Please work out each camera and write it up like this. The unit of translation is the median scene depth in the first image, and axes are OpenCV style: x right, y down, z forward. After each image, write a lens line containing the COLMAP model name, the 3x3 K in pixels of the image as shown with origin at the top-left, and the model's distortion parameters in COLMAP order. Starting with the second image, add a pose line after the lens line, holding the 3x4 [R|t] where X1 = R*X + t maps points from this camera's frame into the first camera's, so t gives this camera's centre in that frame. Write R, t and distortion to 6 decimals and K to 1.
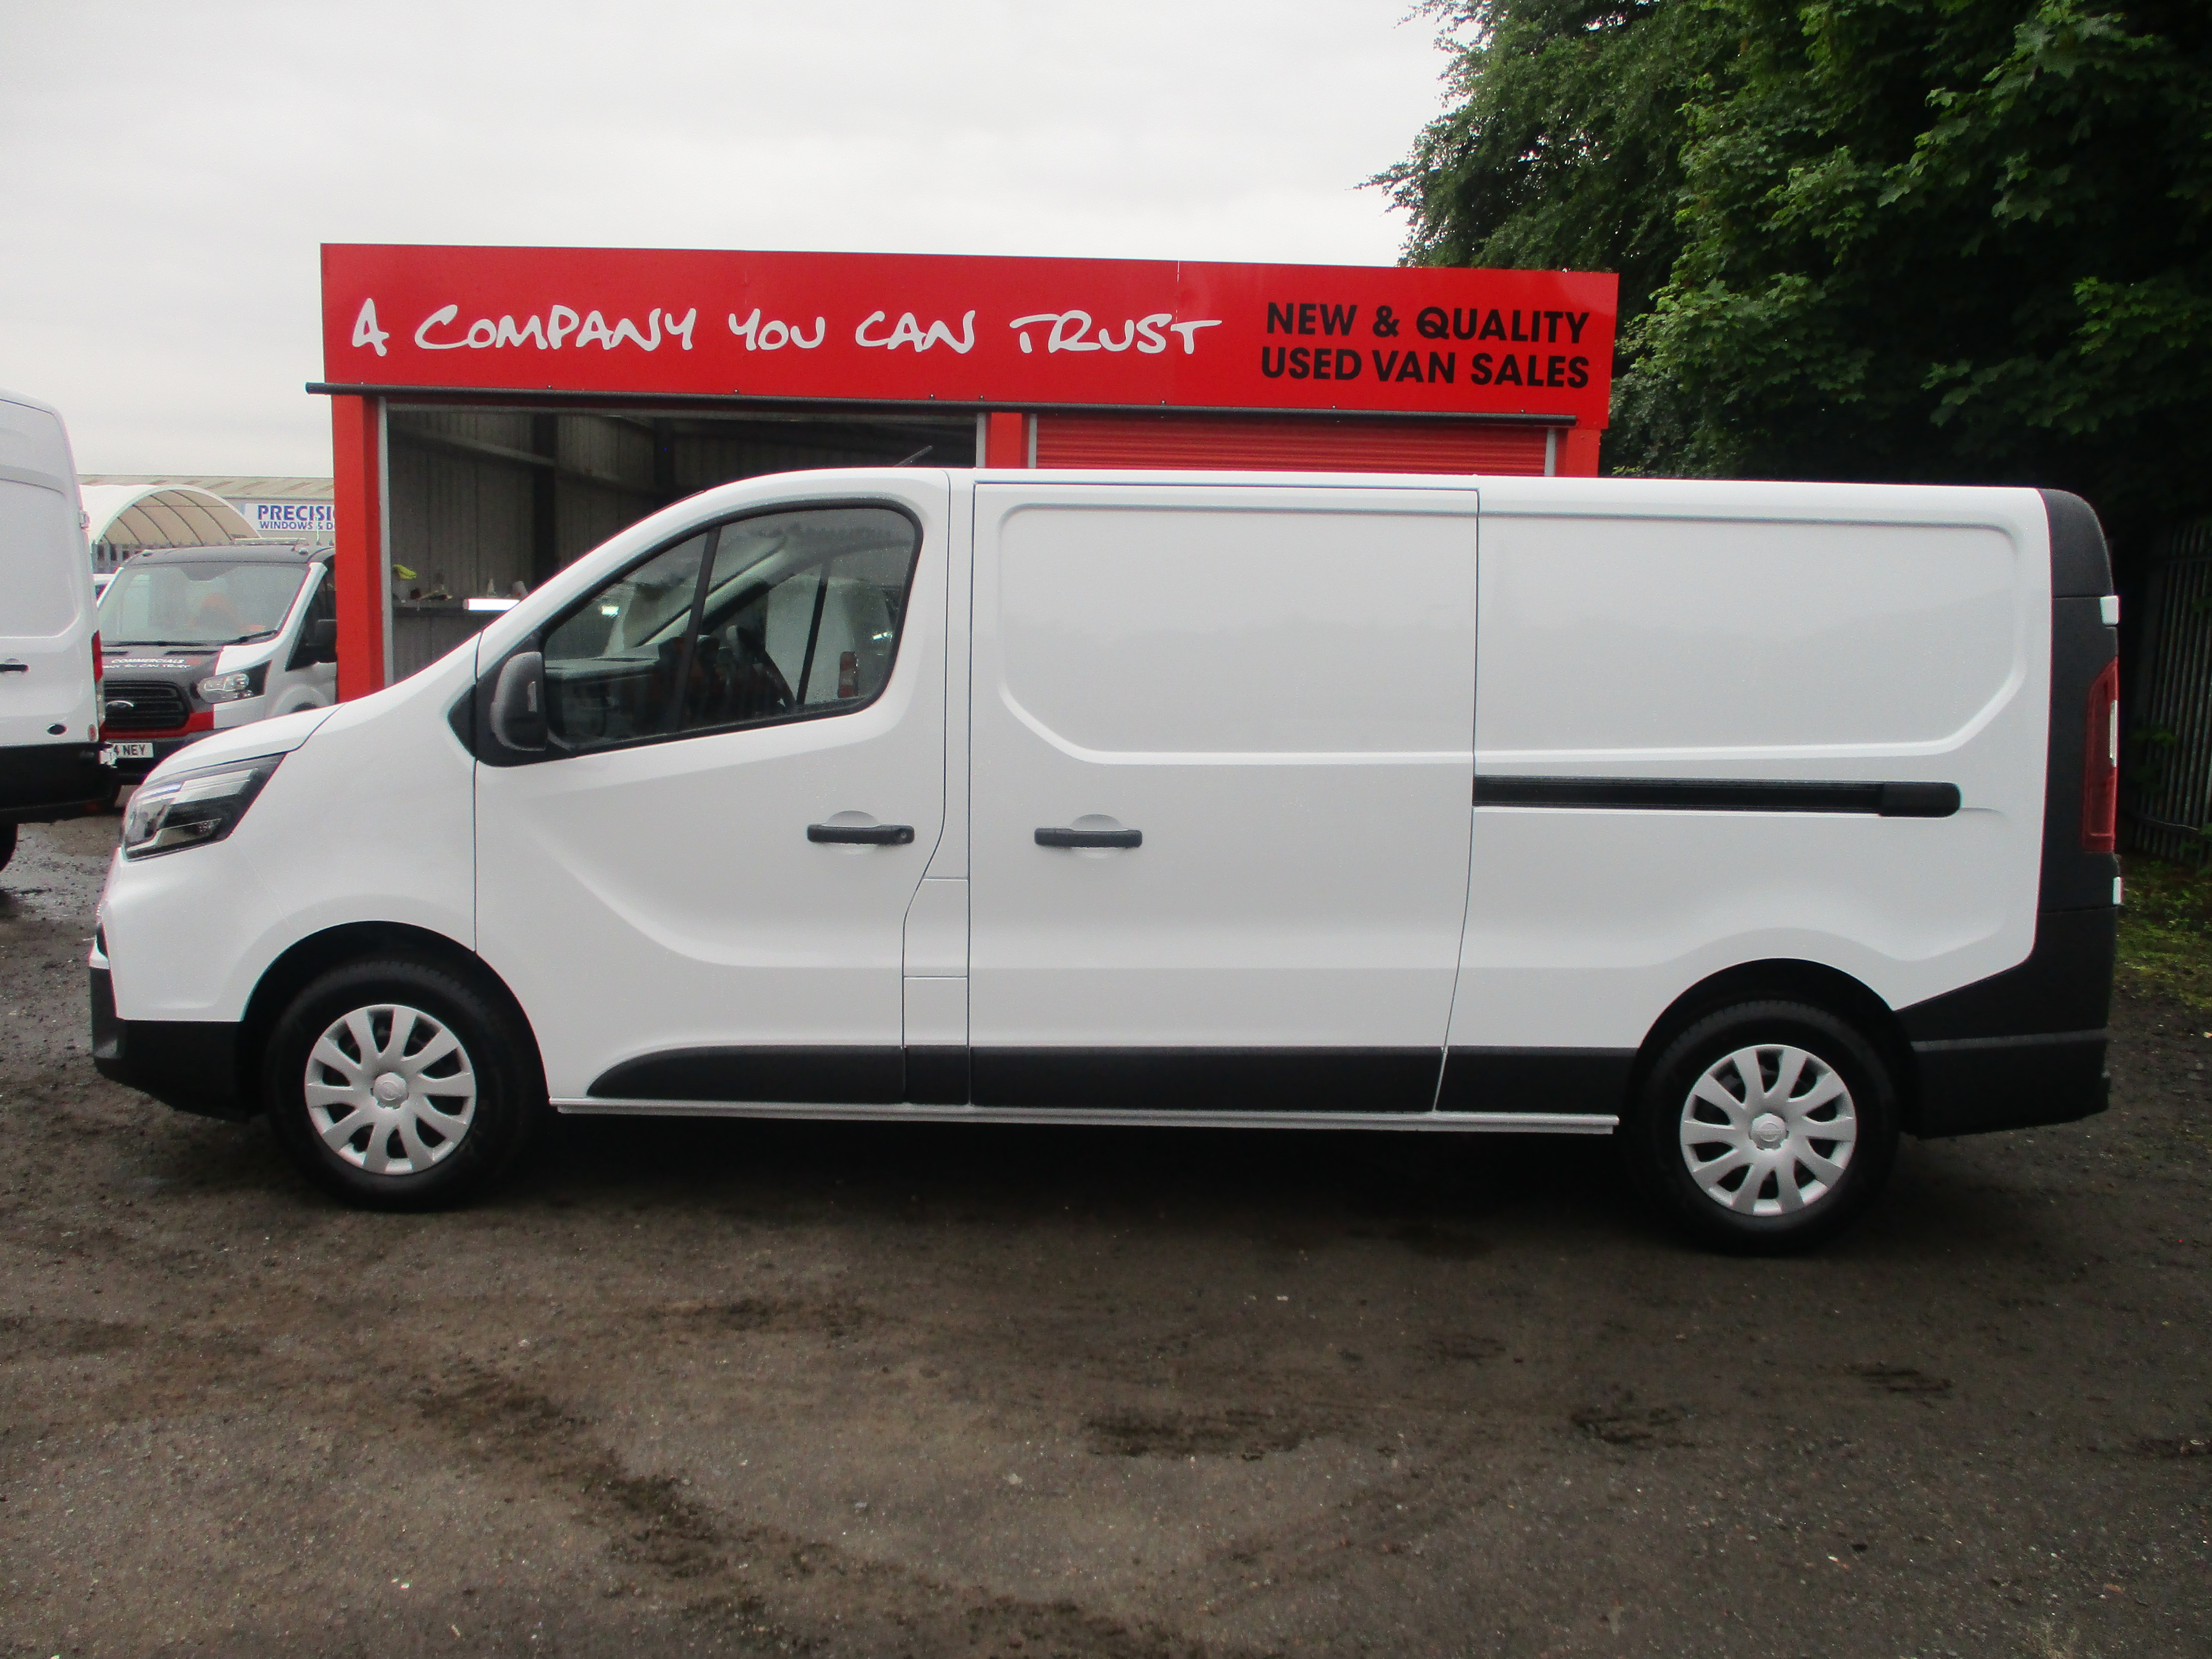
lens RADIAL K [[1808.8, 0, 1106.0], [0, 1808.8, 829.5], [0, 0, 1]] dist [-0.049667, 0.000025]
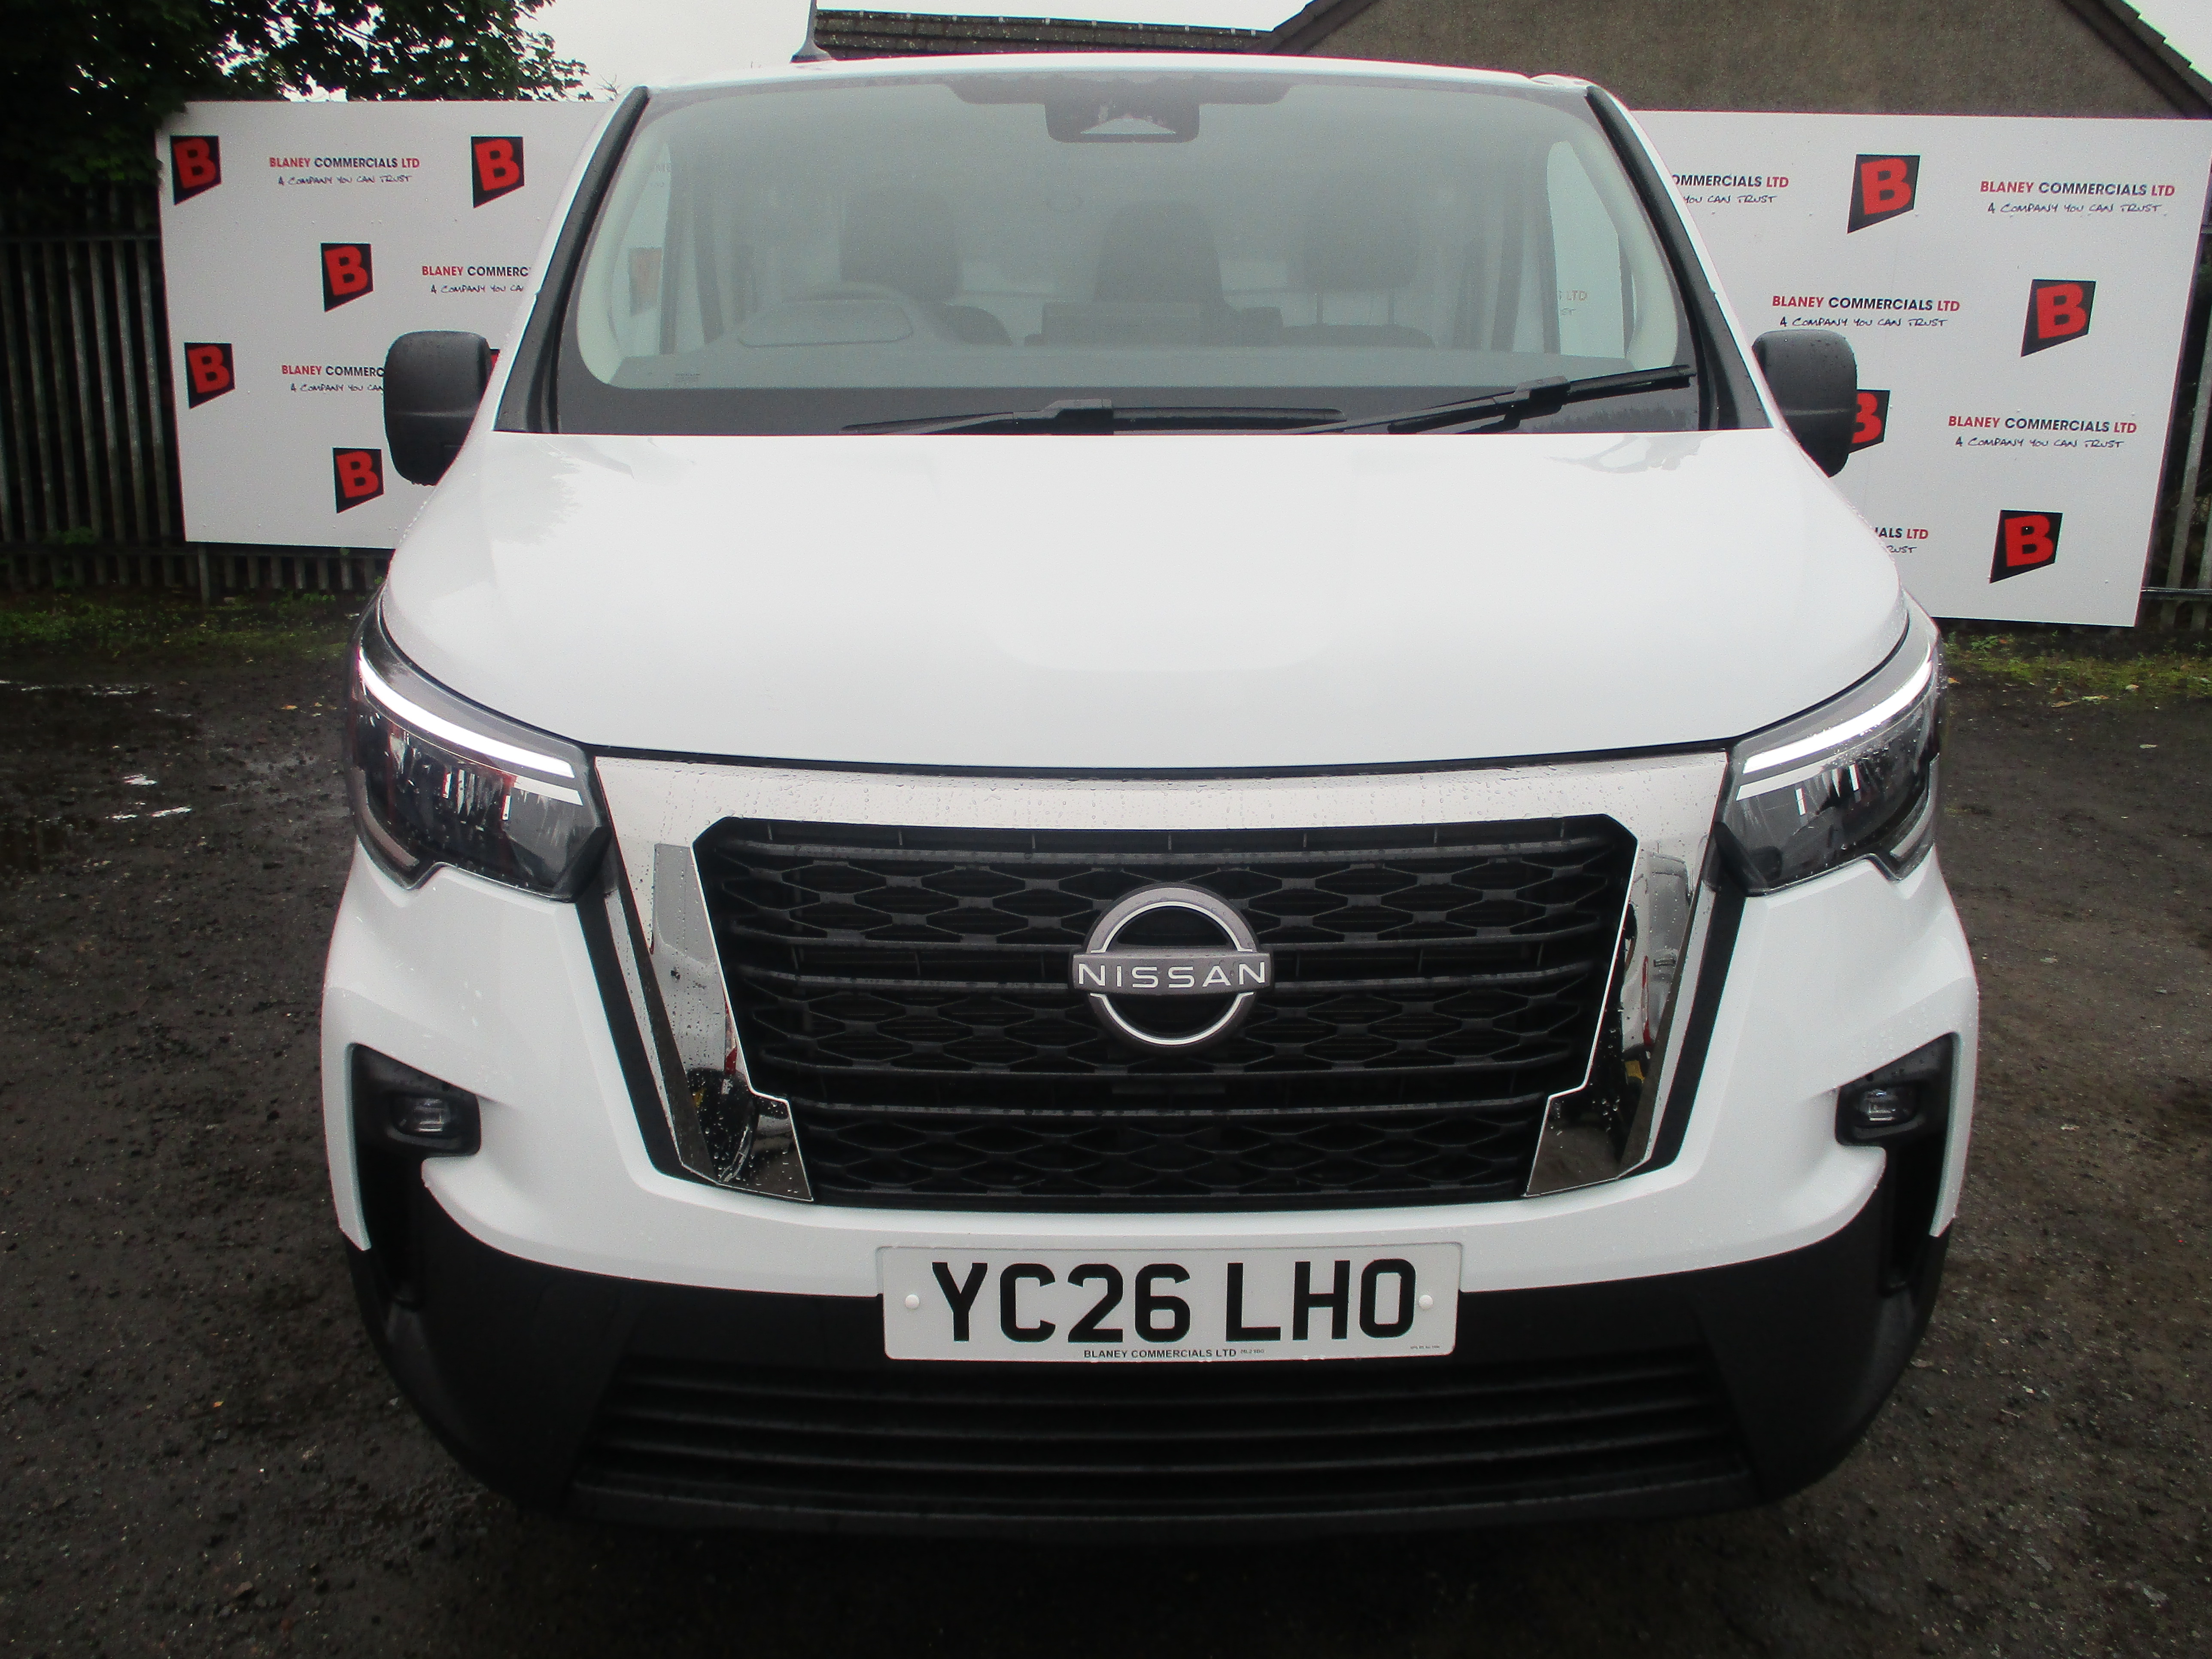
lens RADIAL K [[1817.8, 0, 1106.0], [0, 1817.8, 829.5], [0, 0, 1]] dist [0.001994, -0.002630]
pose [[-0.016022, -0.261523, 0.965064, -0.342667], [0.103359, 0.959584, 0.261754, -0.042297], [-0.994515, 0.103942, 0.011656, 0.431341]]
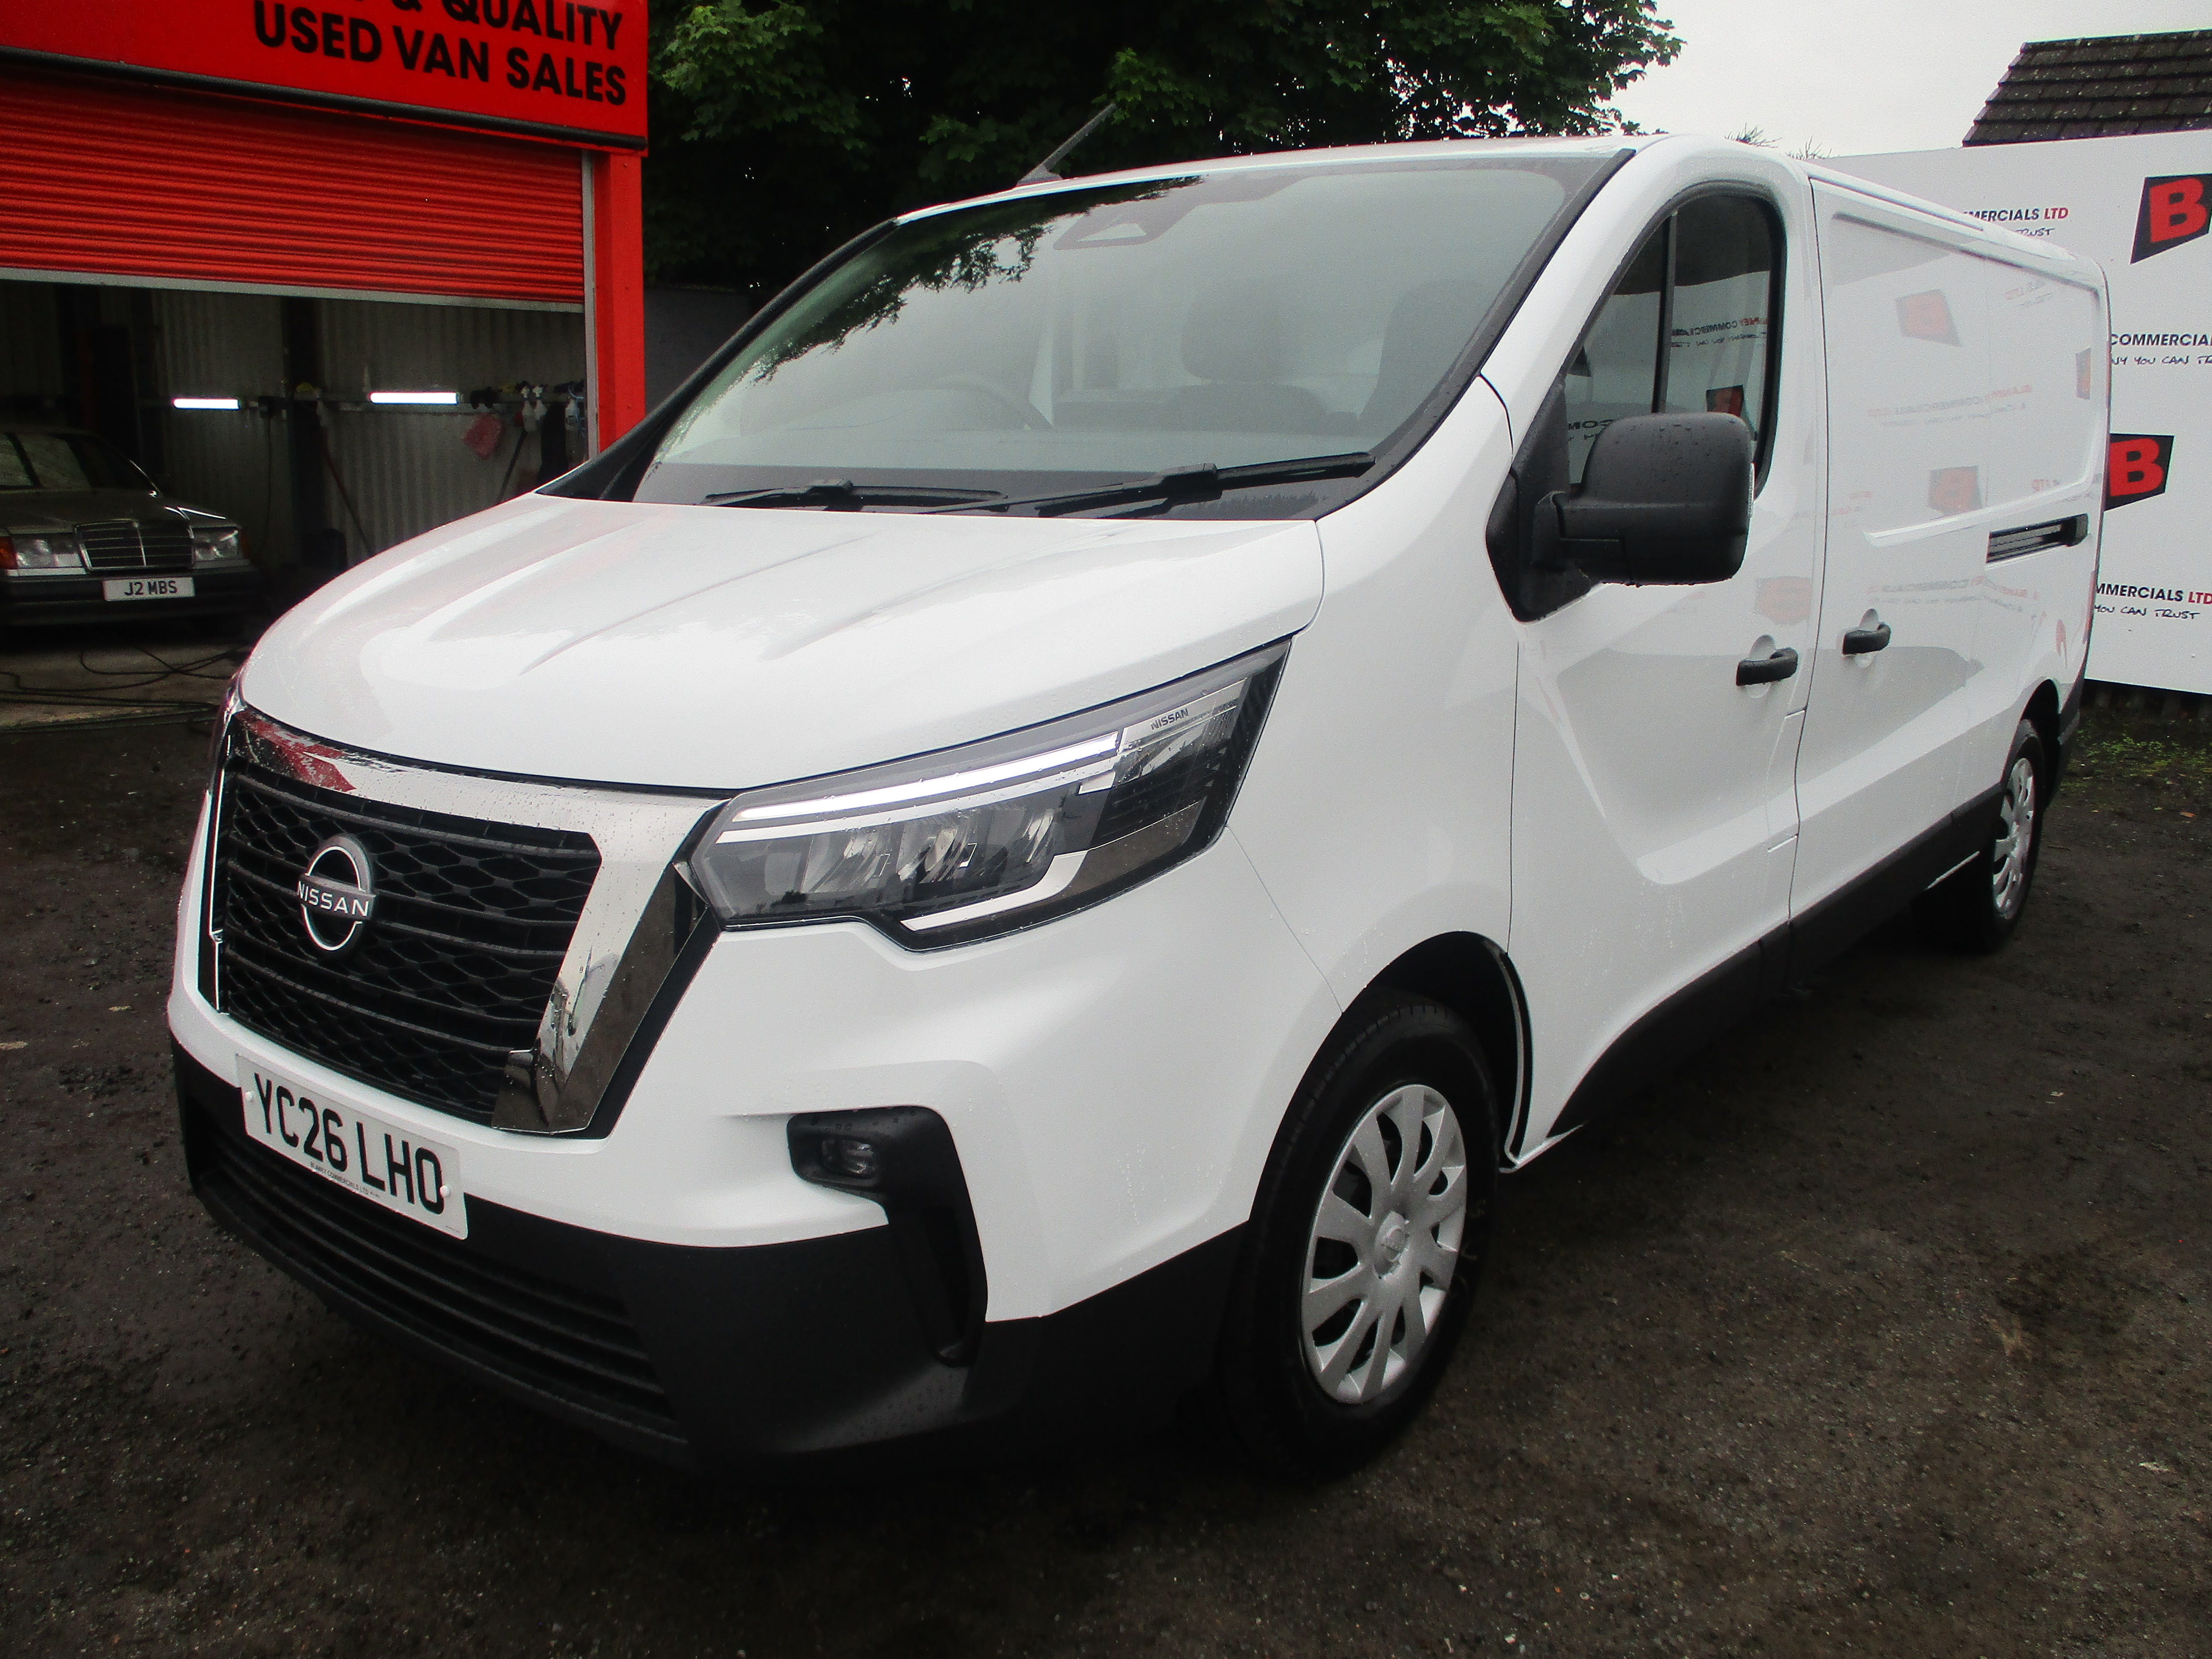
lens RADIAL K [[1826.7, 0, 1106.0], [0, 1826.7, 829.5], [0, 0, 1]] dist [-0.016814, -0.005310]
pose [[0.630764, -0.185512, 0.753473, -0.306927], [0.093887, 0.982114, 0.163209, -0.027121], [-0.770274, -0.032205, 0.636900, 0.261434]]
